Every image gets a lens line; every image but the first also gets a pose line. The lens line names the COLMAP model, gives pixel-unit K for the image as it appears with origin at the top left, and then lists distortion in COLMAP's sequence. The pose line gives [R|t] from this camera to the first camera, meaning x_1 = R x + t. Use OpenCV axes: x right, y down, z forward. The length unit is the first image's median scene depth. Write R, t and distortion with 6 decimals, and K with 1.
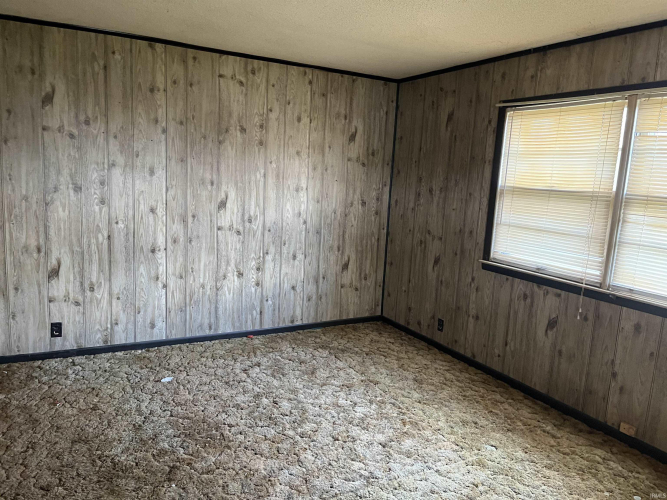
lens RADIAL K [[501.2, 0, 334.6], [0, 501.2, 253.8], [0, 0, 1]] dist [0.057176, -0.077602]
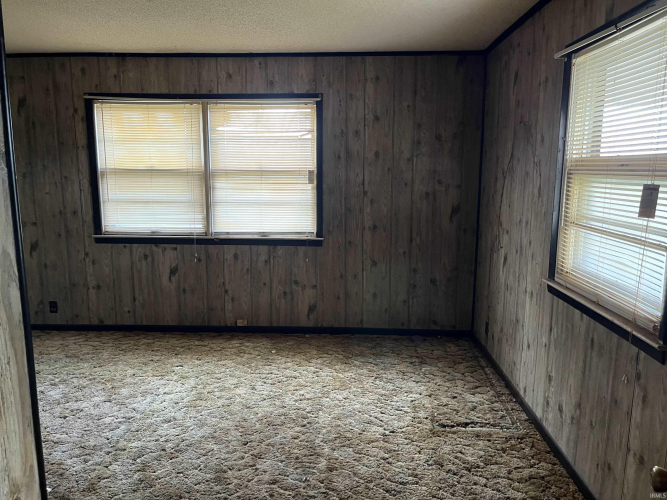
lens RADIAL K [[501.2, 0, 331.3], [0, 501.2, 250.4], [0, 0, 1]] dist [0.057176, -0.077602]
pose [[0.507858, -0.189977, 0.840232, -0.473435], [0.159735, 0.979232, 0.124857, -0.013397], [-0.846502, 0.070805, 0.527656, -0.044730]]
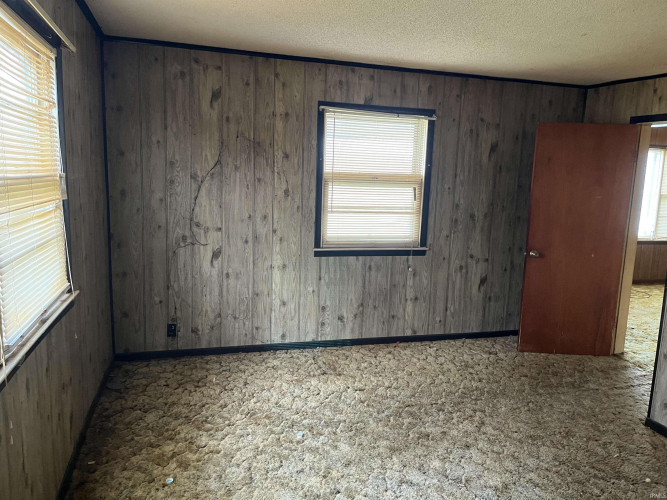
lens RADIAL K [[501.2, 0, 338.5], [0, 501.2, 247.9], [0, 0, 1]] dist [0.057176, -0.077602]
pose [[-0.974971, -0.118197, 0.188310, 0.107191], [-0.055636, 0.949735, 0.308071, -0.209270], [-0.215258, 0.289883, -0.932540, 1.298498]]
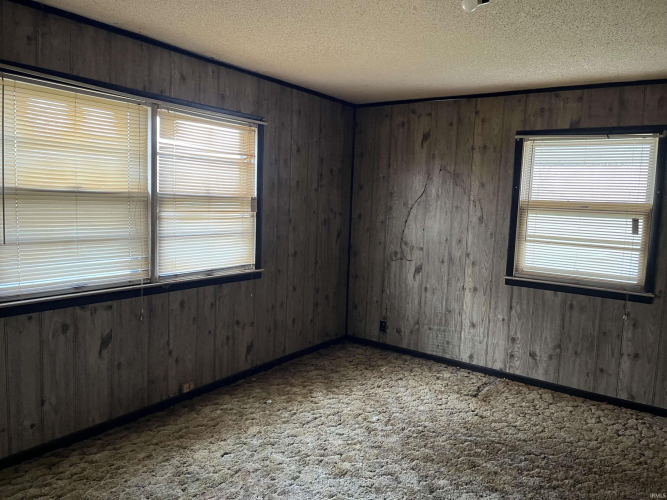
lens RADIAL K [[501.2, 0, 329.2], [0, 501.2, 244.1], [0, 0, 1]] dist [0.057176, -0.077602]
pose [[-0.440632, -0.155782, 0.884068, -0.527766], [0.077190, 0.974605, 0.210208, -0.194049], [-0.894363, 0.160866, -0.417417, 1.039106]]
